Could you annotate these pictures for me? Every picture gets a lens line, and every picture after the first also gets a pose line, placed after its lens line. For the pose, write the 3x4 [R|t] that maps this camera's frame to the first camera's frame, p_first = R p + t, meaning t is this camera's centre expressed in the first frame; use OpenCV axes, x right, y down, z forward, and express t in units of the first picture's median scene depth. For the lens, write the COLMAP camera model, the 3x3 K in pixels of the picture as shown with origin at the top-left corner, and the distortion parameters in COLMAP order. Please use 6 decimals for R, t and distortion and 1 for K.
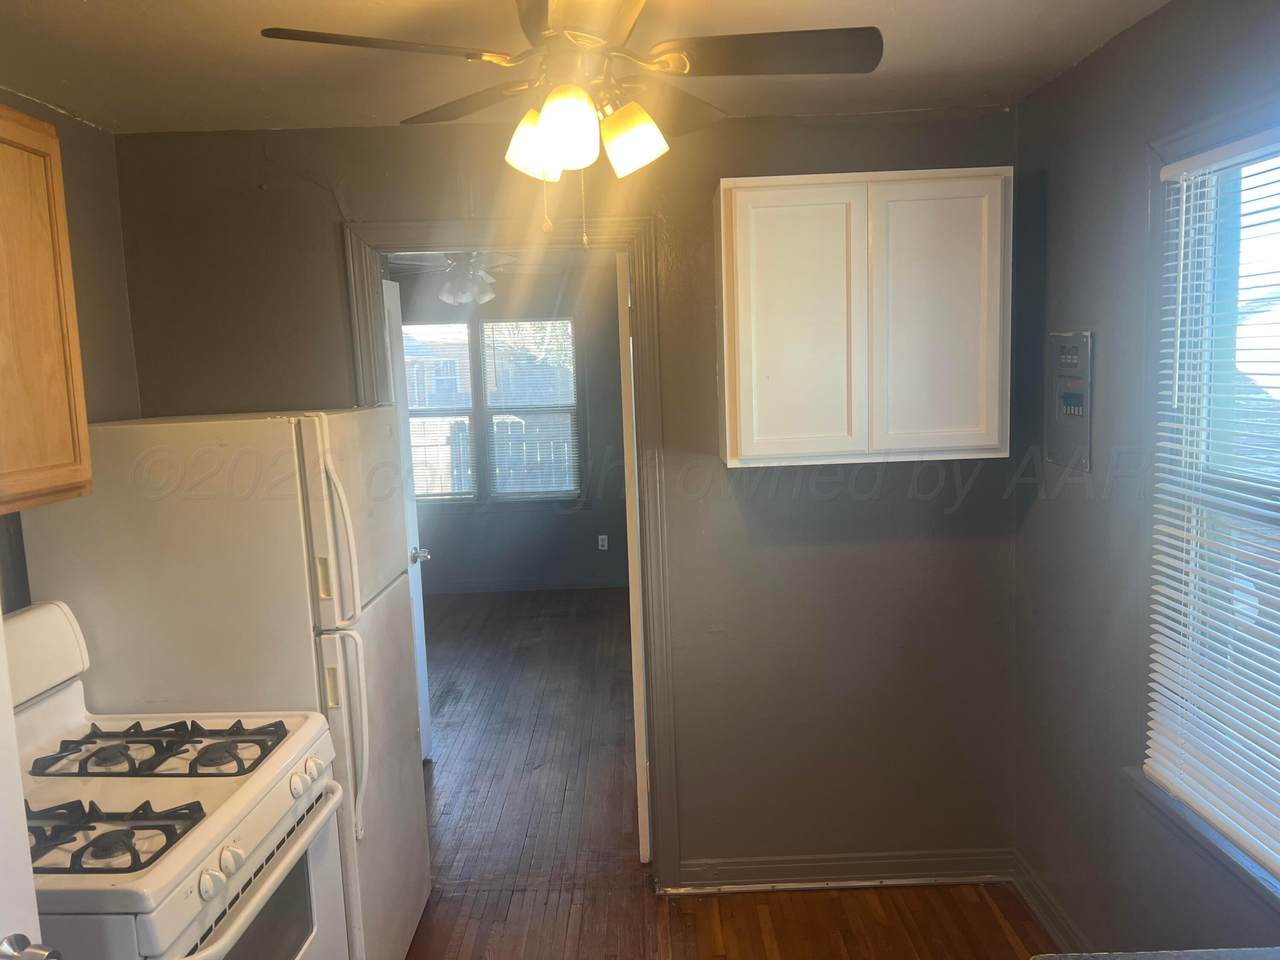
lens RADIAL K [[951.1, 0, 636.4], [0, 951.1, 482.3], [0, 0, 1]] dist [0.009071, -0.002813]
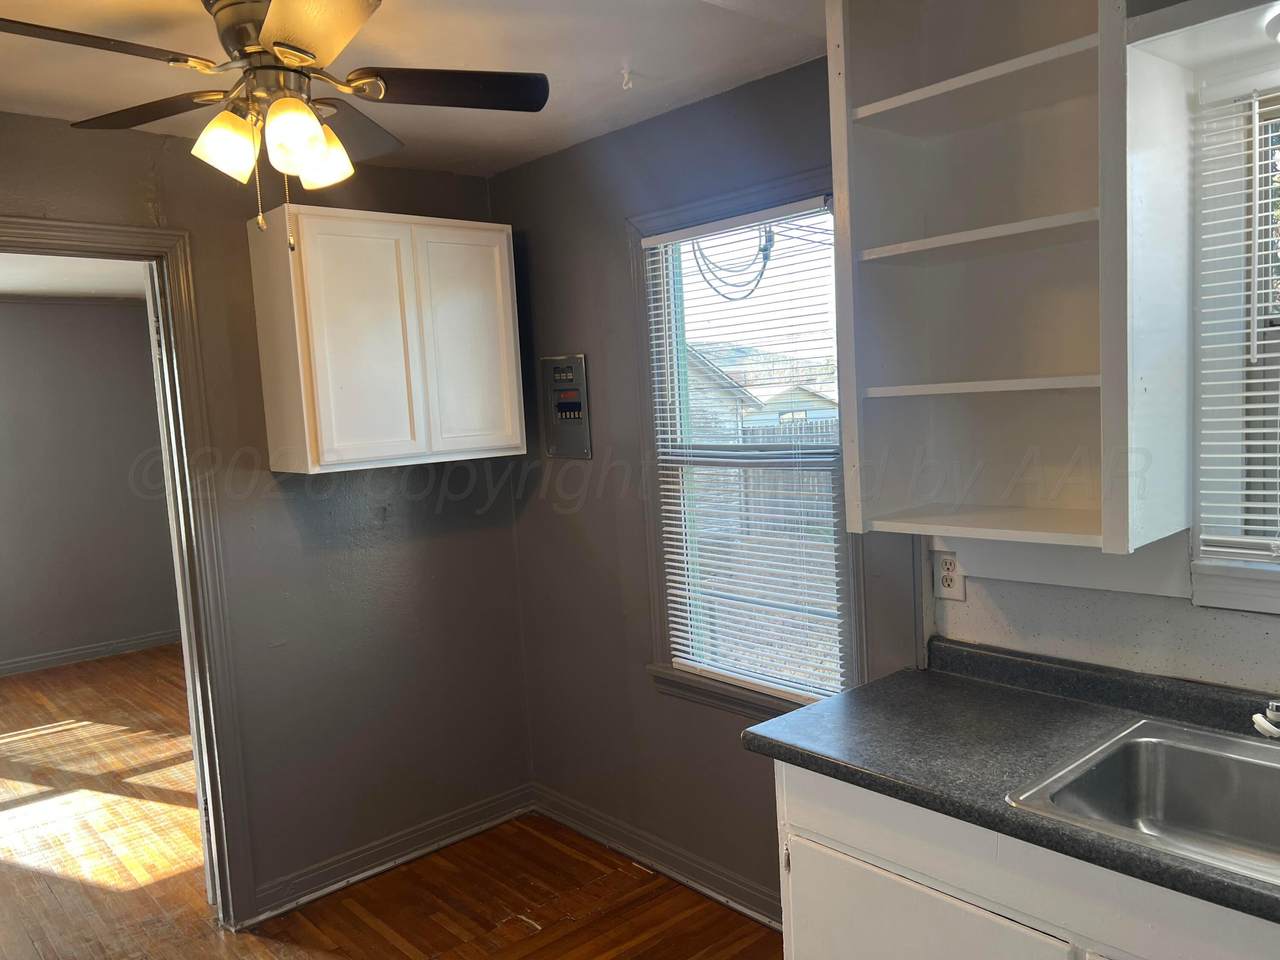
lens RADIAL K [[951.1, 0, 639.7], [0, 951.1, 482.9], [0, 0, 1]] dist [0.009071, -0.002813]
pose [[0.737008, -0.058462, 0.673351, -0.350133], [0.101748, 0.994496, -0.025022, 0.058758], [-0.668181, 0.086953, 0.738900, -0.023181]]
